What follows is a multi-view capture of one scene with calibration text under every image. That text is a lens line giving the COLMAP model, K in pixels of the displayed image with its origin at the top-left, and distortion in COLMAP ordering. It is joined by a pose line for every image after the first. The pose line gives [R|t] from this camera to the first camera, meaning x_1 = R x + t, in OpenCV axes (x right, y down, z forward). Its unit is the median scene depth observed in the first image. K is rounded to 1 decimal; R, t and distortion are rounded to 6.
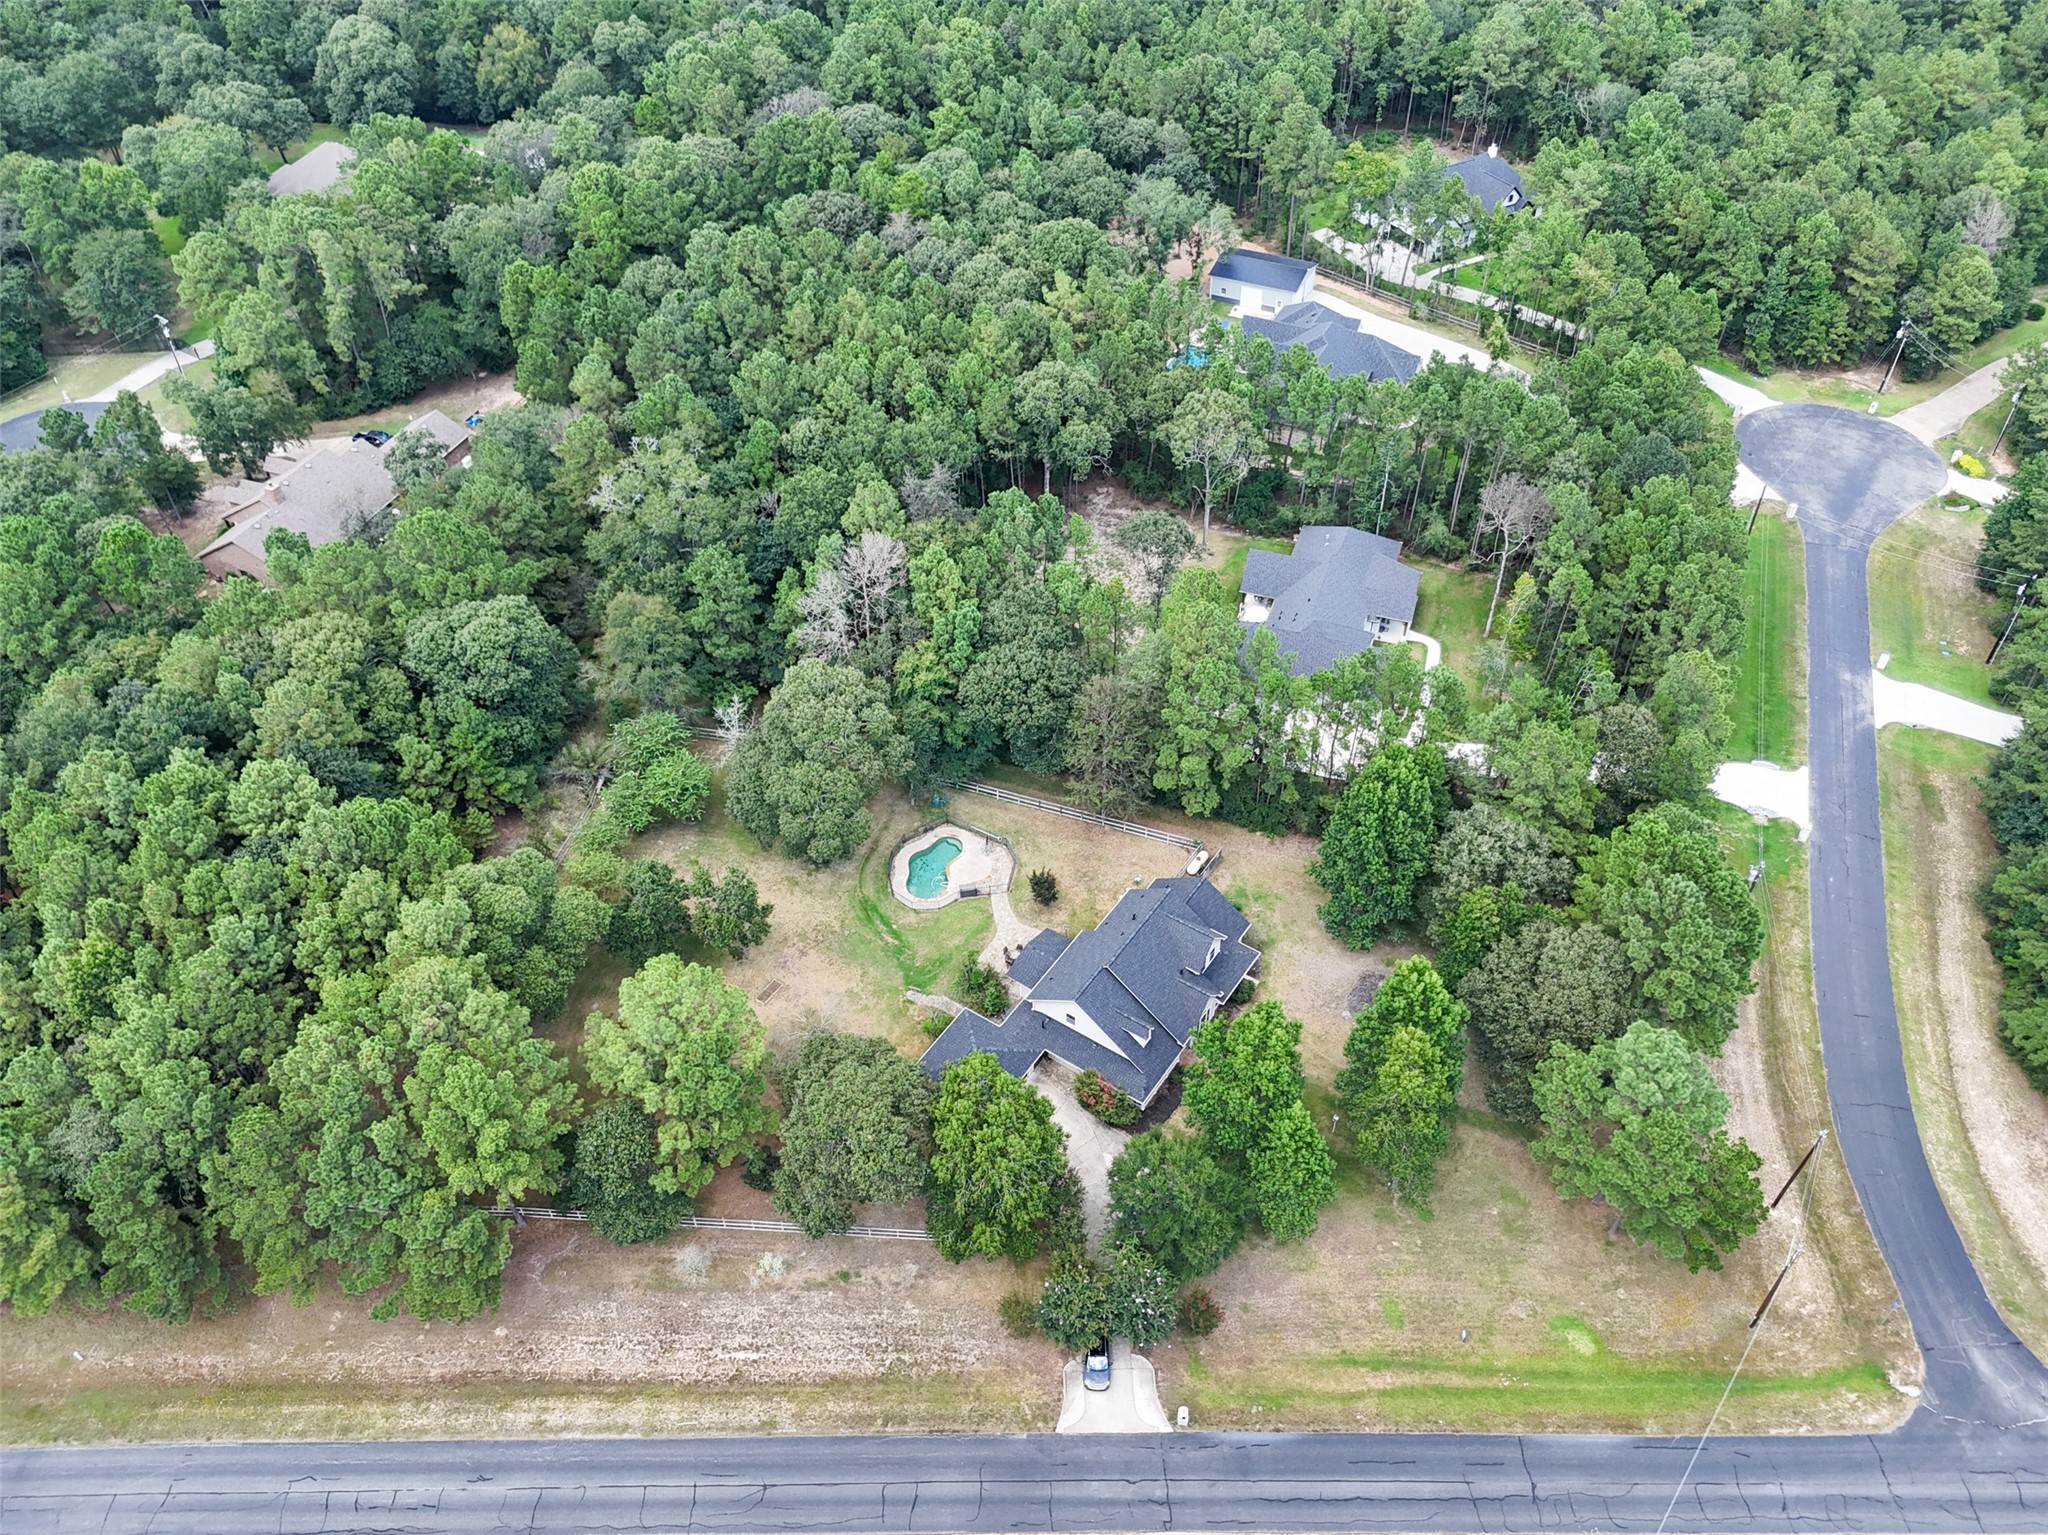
lens RADIAL K [[1506.9, 0, 1011.5], [0, 1506.9, 772.4], [0, 0, 1]] dist [0.061571, -0.058684]
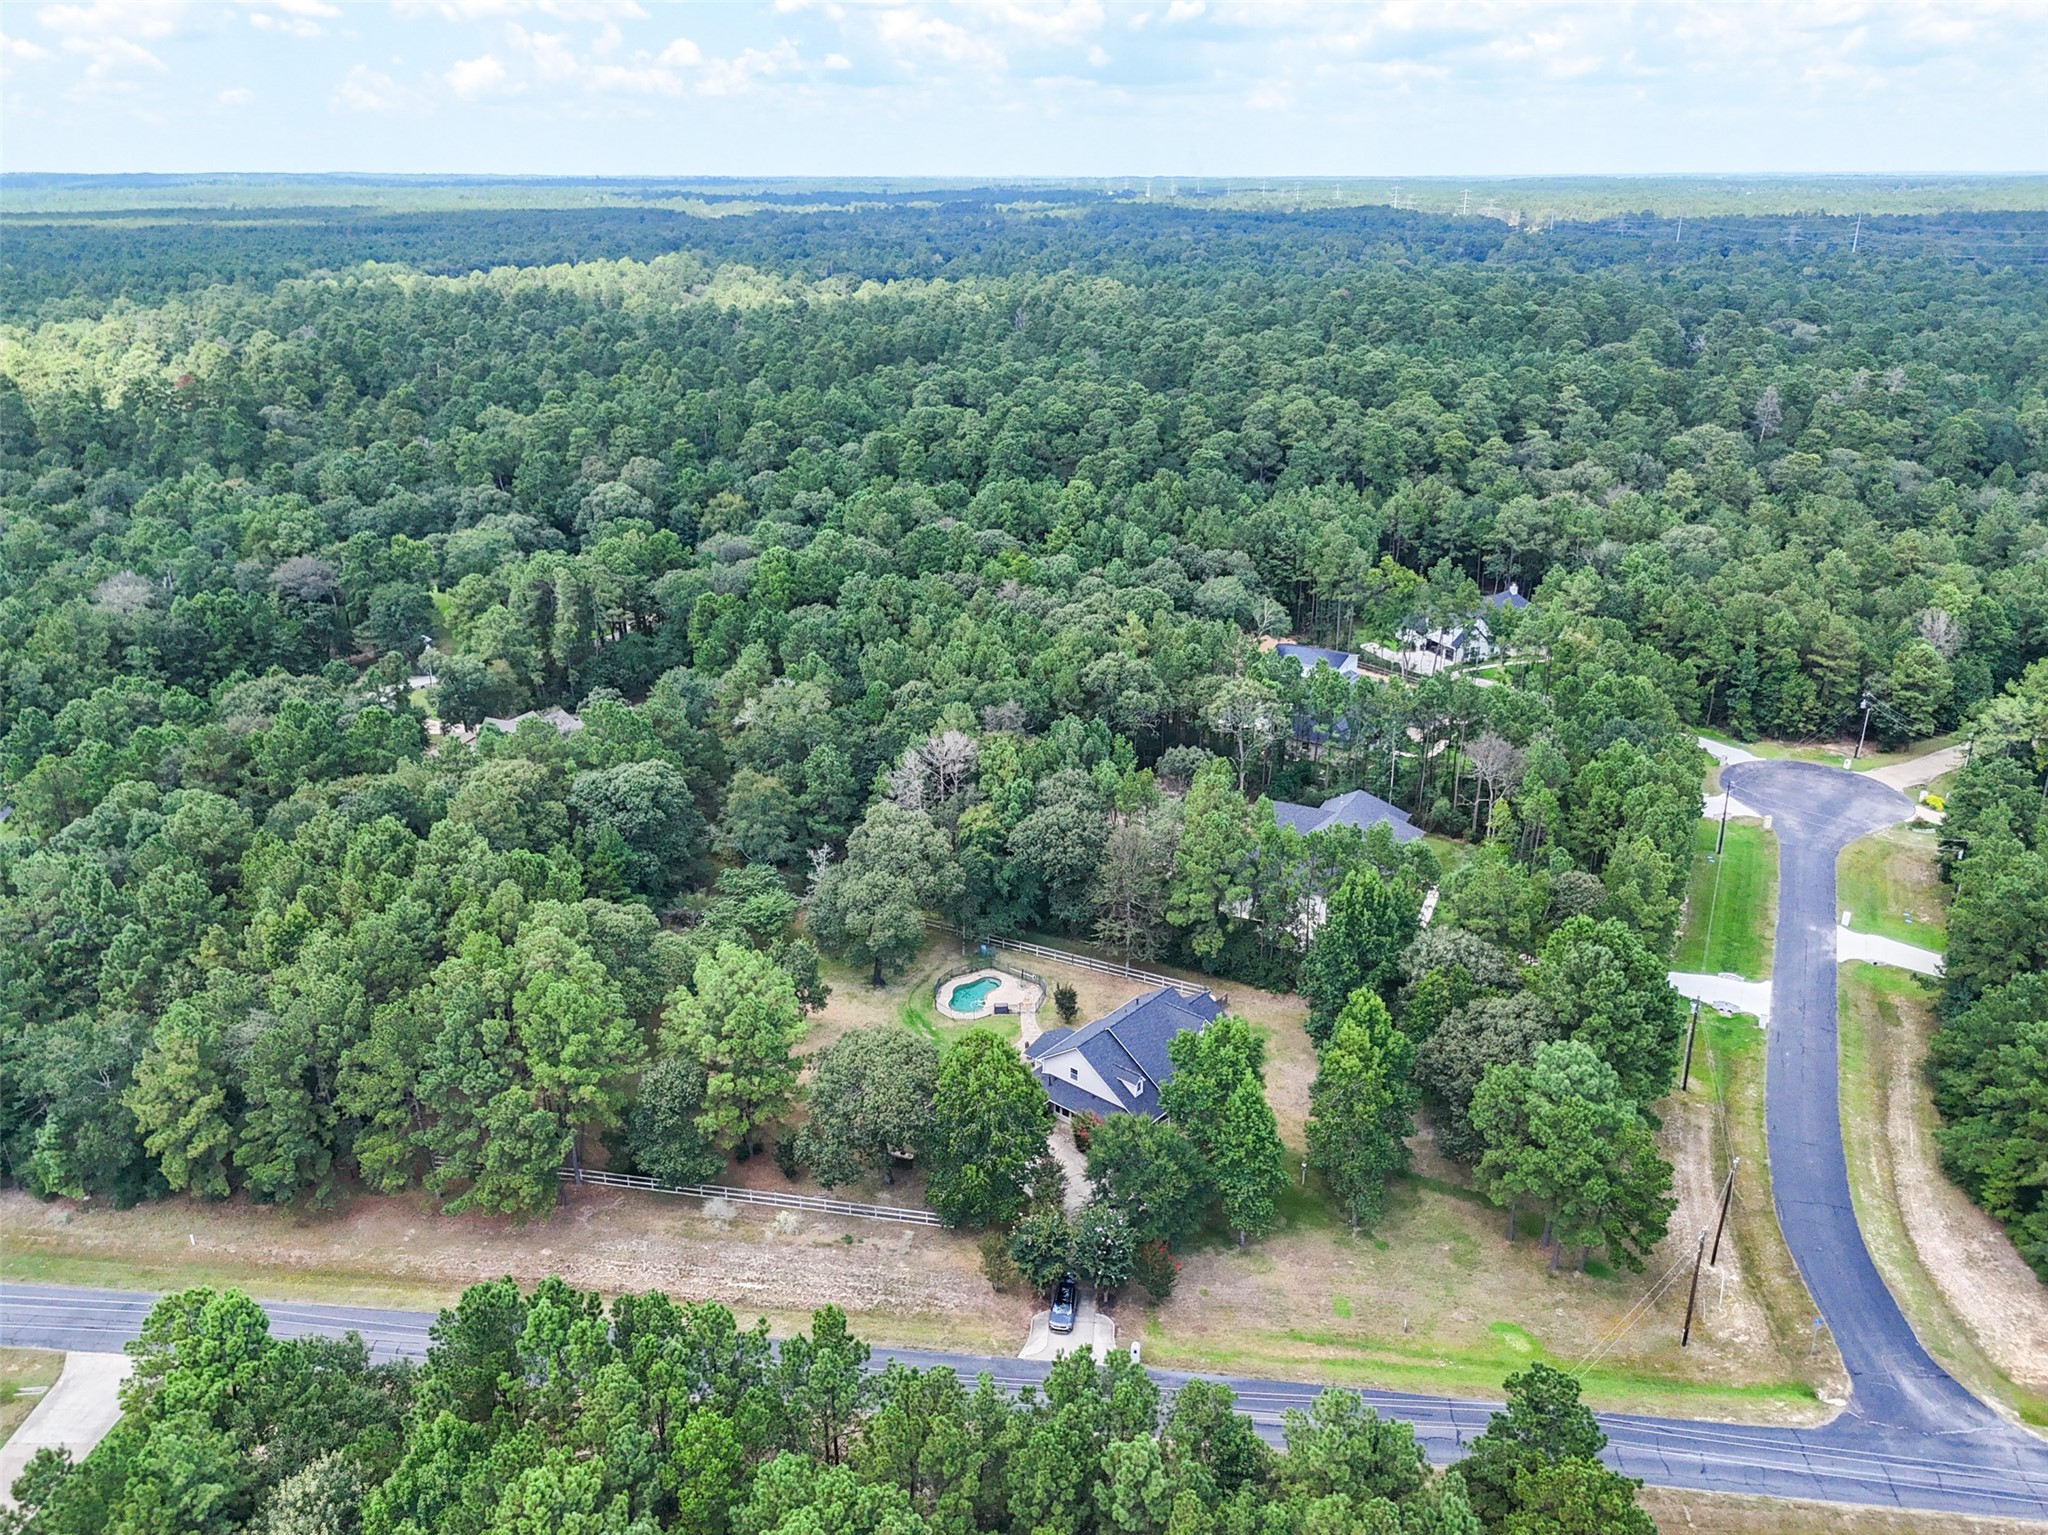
lens RADIAL K [[1506.9, 0, 1007.0], [0, 1506.9, 776.1], [0, 0, 1]] dist [0.061571, -0.058684]
pose [[0.993445, 0.053120, -0.101215, 0.085485], [-0.086946, 0.925986, -0.367410, 0.349886], [0.074207, 0.373802, 0.924535, -0.131605]]
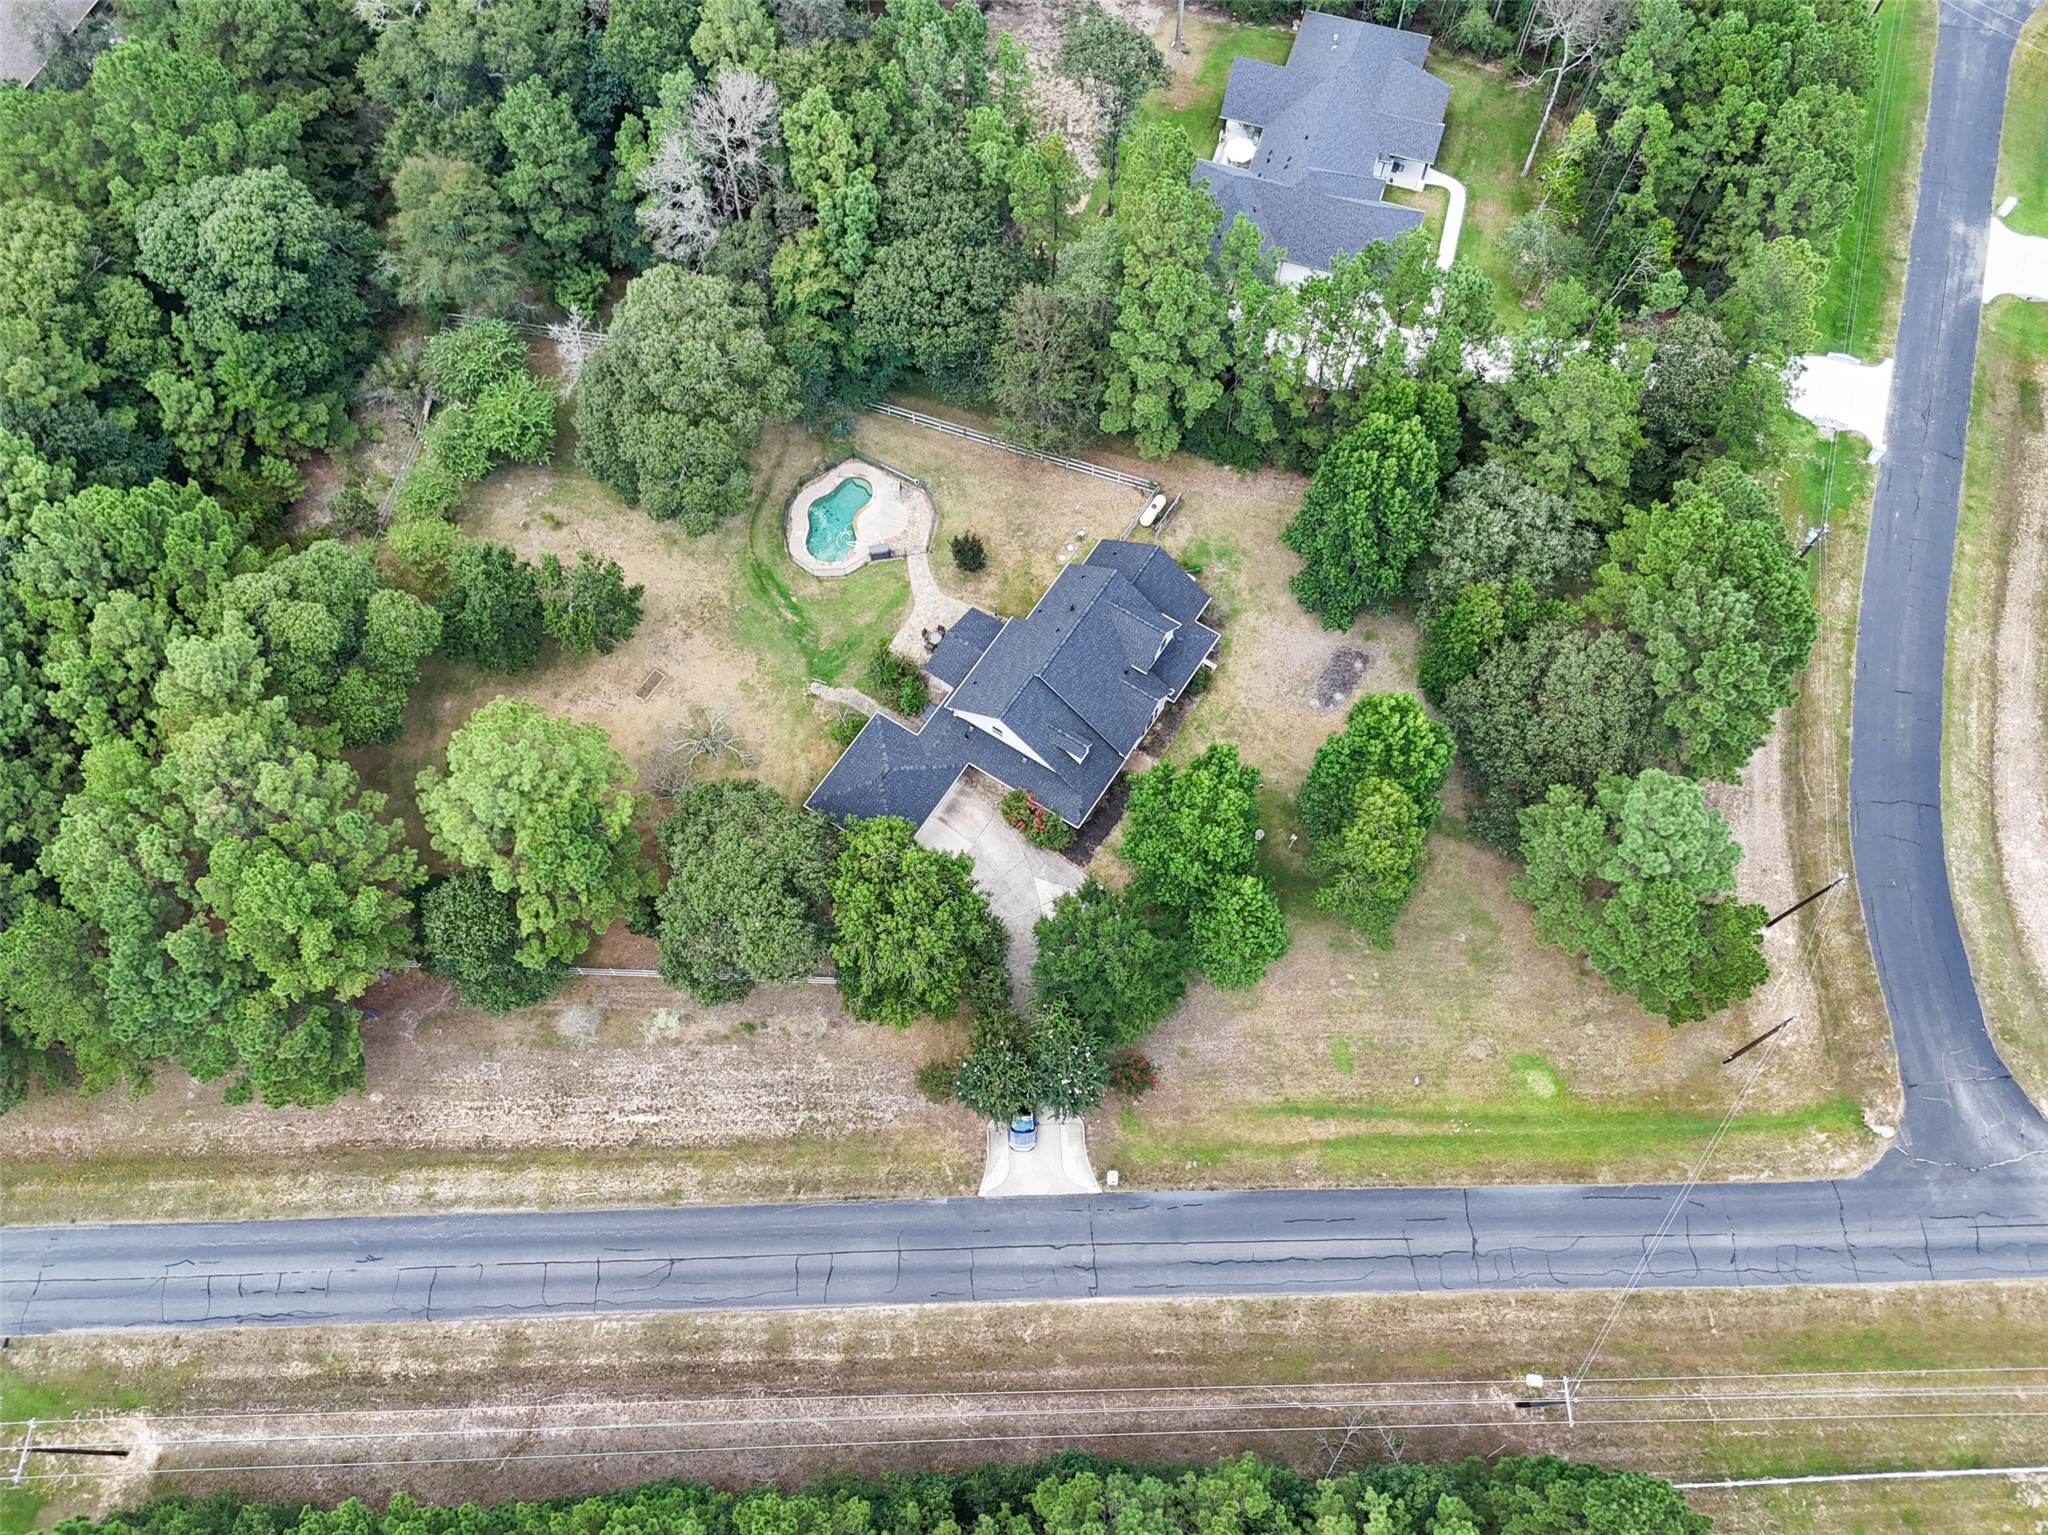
lens RADIAL K [[1506.9, 0, 1016.6], [0, 1506.9, 774.6], [0, 0, 1]] dist [0.061571, -0.058684]
pose [[0.999717, -0.019653, 0.013402, 0.035466], [0.013147, 0.926029, 0.377222, -0.127967], [-0.019824, -0.376939, 0.926026, 0.175752]]
